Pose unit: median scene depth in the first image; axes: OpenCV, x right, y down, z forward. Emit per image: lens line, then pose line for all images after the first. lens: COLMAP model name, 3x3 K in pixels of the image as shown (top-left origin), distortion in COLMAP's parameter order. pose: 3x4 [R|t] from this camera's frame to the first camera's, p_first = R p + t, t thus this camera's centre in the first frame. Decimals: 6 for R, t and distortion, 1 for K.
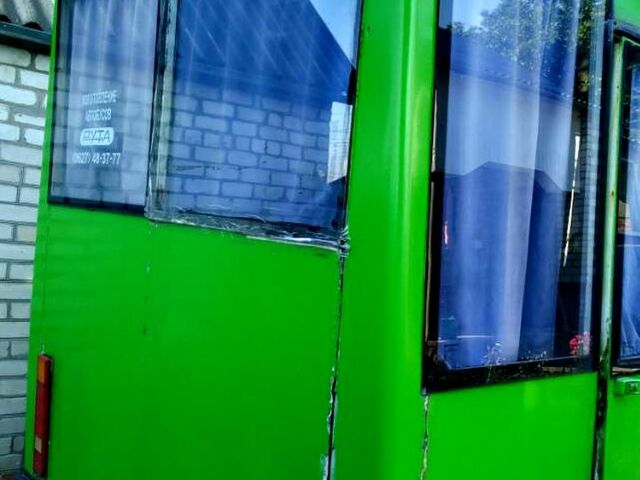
lens RADIAL K [[664.1, 0, 320.0], [0, 664.1, 240.0], [0, 0, 1]] dist [0.017615, -0.012320]
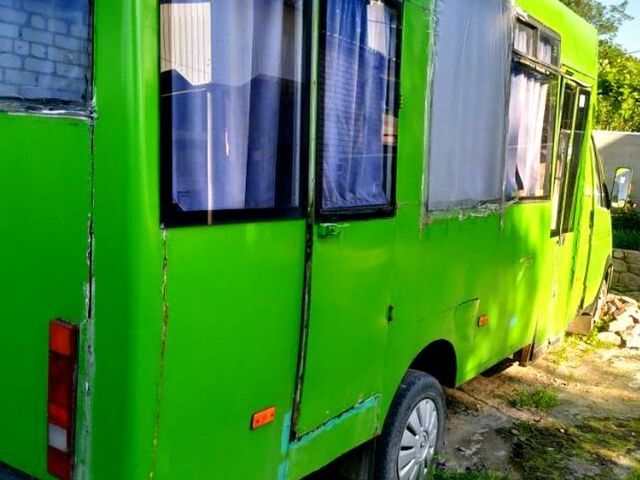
lens RADIAL K [[664.1, 0, 320.0], [0, 664.1, 240.0], [0, 0, 1]] dist [0.017615, -0.012320]
pose [[0.953757, -0.054328, 0.295628, 0.058774], [0.020655, 0.993051, 0.115857, 0.100707], [-0.299868, -0.104393, 0.948252, -0.312999]]
